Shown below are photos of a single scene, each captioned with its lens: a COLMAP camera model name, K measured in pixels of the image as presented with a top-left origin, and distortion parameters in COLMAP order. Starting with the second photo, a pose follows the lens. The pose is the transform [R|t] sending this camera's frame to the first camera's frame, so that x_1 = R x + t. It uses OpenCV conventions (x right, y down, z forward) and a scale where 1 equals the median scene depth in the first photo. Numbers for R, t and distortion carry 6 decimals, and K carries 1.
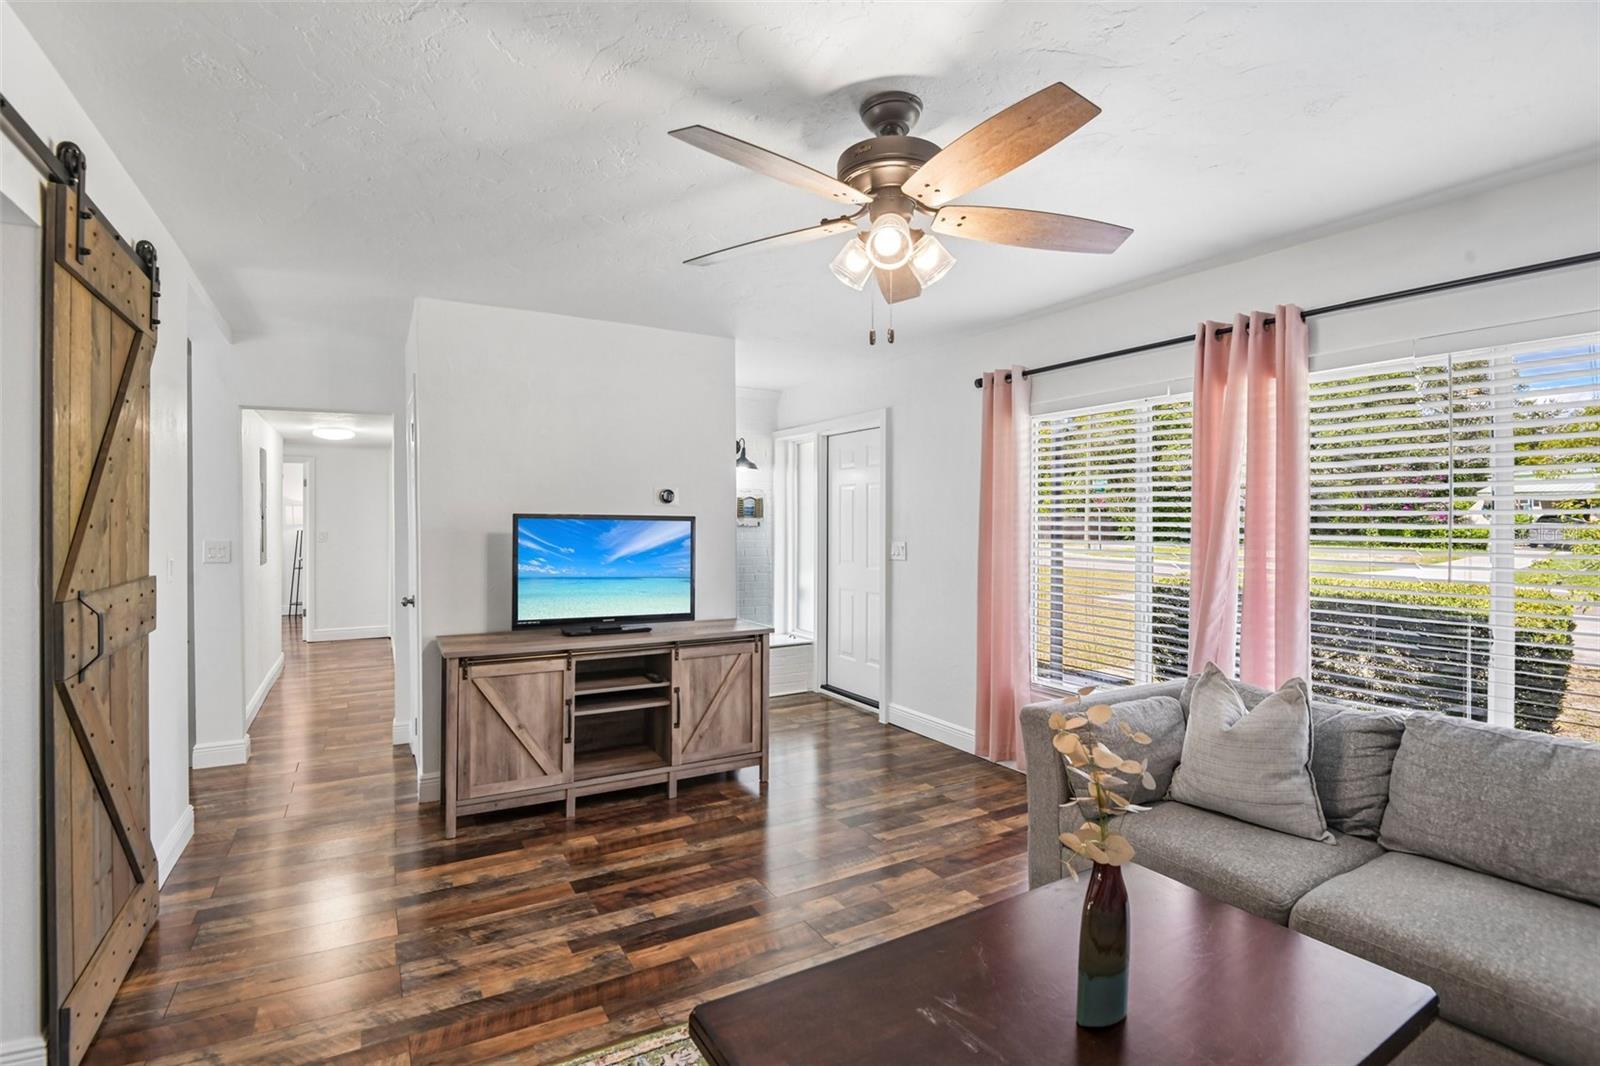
lens RADIAL K [[761.4, 0, 795.6], [0, 761.4, 525.8], [0, 0, 1]] dist [0.002805, 0.000128]
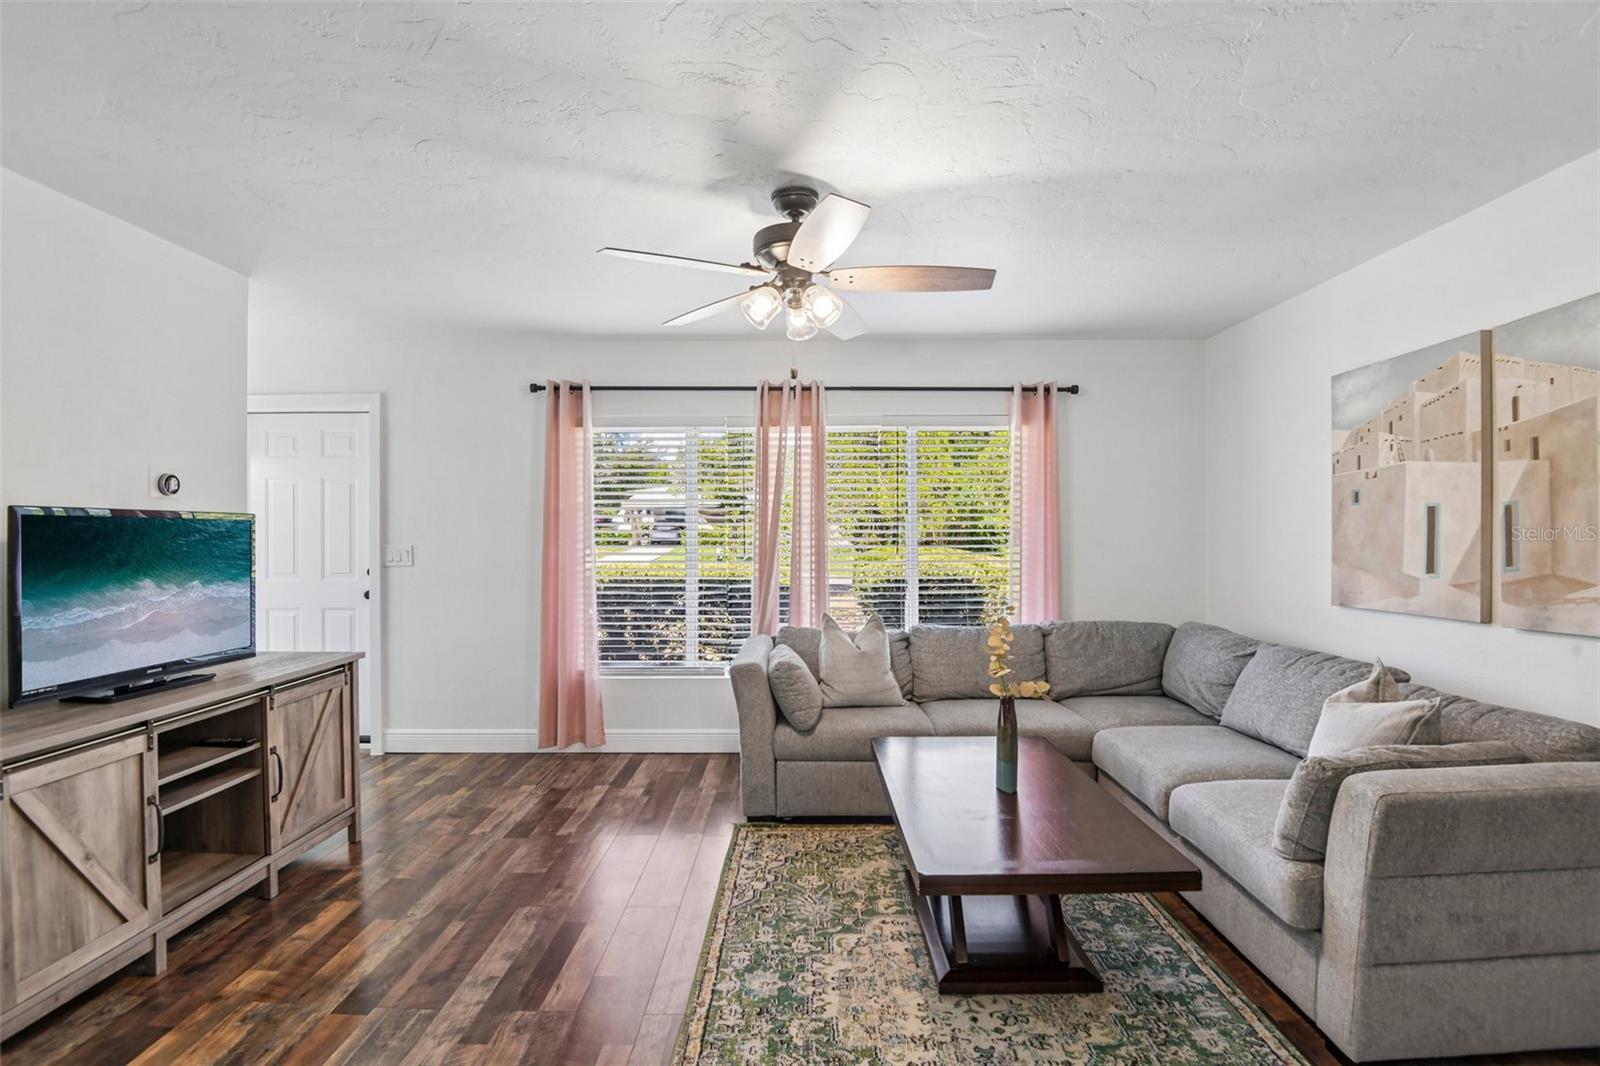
lens RADIAL K [[780.6, 0, 801.5], [0, 780.6, 511.5], [0, 0, 1]] dist [-0.042178, 0.000188]
pose [[0.493890, 0.012689, 0.869432, -0.555079], [0.010322, 0.999738, -0.020454, 0.005563], [-0.869463, 0.019077, 0.493629, 0.192096]]
